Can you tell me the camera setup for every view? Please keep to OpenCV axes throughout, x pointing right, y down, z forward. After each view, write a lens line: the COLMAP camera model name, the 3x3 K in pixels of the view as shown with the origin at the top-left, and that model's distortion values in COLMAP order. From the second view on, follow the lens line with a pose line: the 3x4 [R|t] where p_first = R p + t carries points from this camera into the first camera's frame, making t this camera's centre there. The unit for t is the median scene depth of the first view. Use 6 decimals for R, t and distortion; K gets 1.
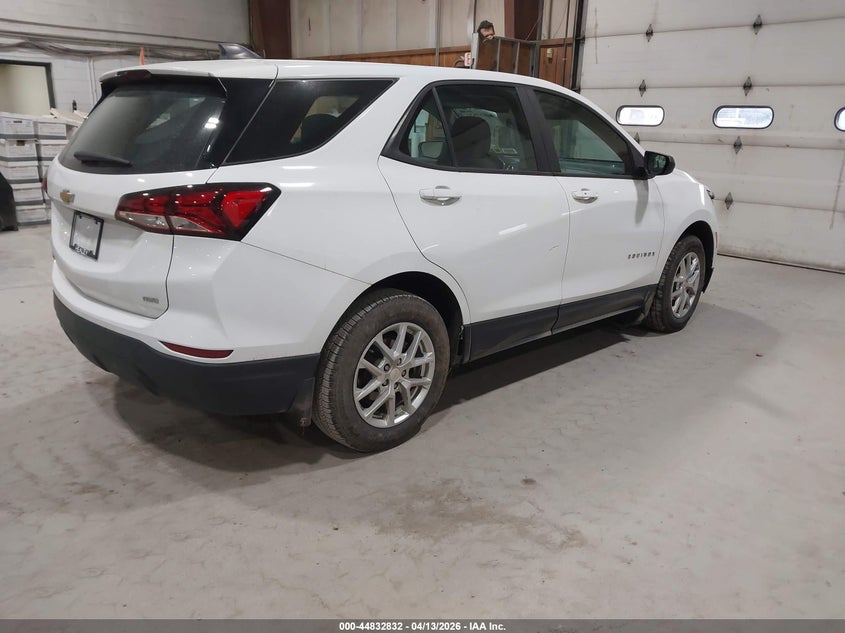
lens RADIAL K [[672.5, 0, 418.8], [0, 672.5, 320.8], [0, 0, 1]] dist [0.001837, -0.004870]
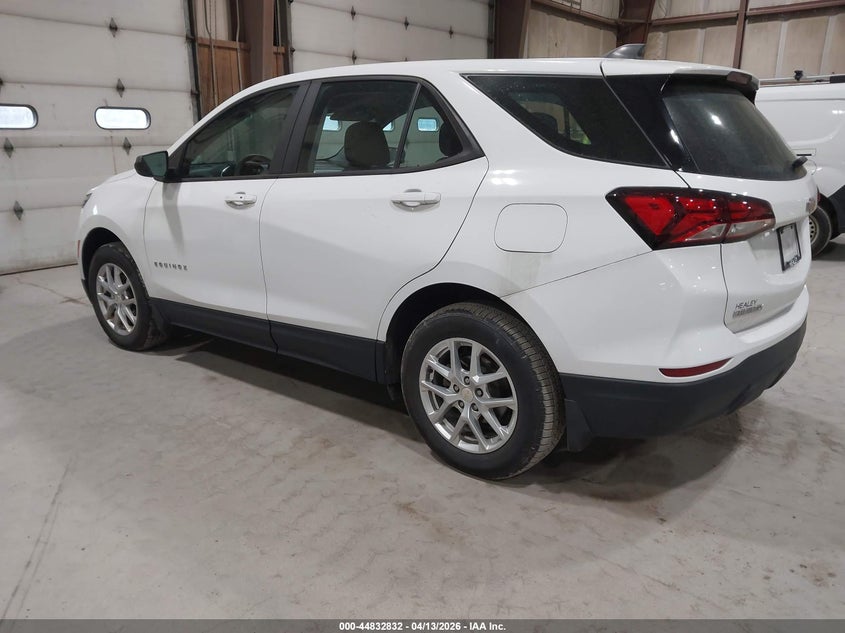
lens RADIAL K [[672.5, 0, 410.1], [0, 672.5, 306.0], [0, 0, 1]] dist [0.001837, -0.004870]
pose [[-0.125160, -0.274312, 0.953461, -0.950972], [0.282460, 0.911396, 0.299288, -0.346154], [-0.951079, 0.306773, -0.036588, 1.089006]]
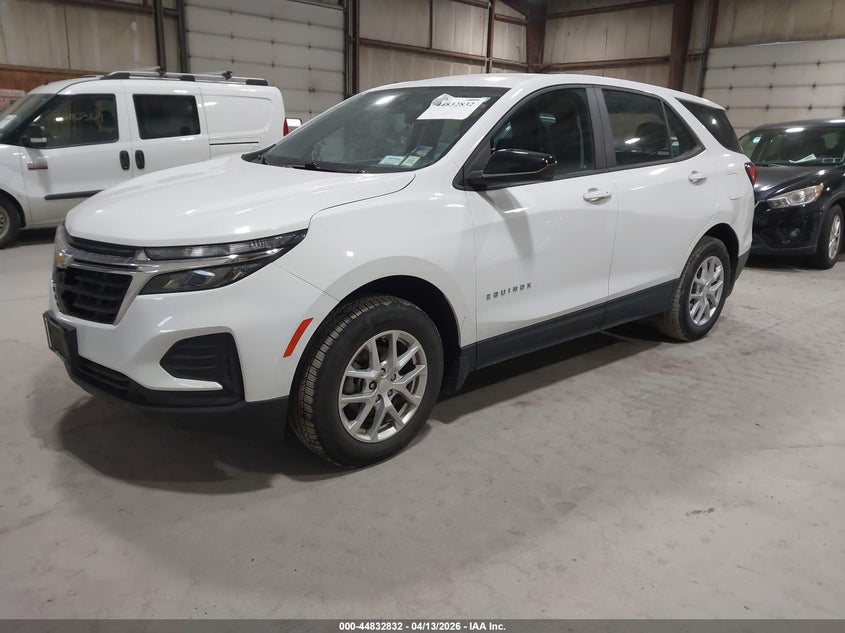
lens RADIAL K [[672.5, 0, 420.4], [0, 672.5, 317.5], [0, 0, 1]] dist [0.001837, -0.004870]
pose [[-0.998083, -0.047349, 0.039856, 0.536242], [-0.019788, 0.854312, 0.519384, -0.699121], [-0.058642, 0.517600, -0.853611, 2.480693]]
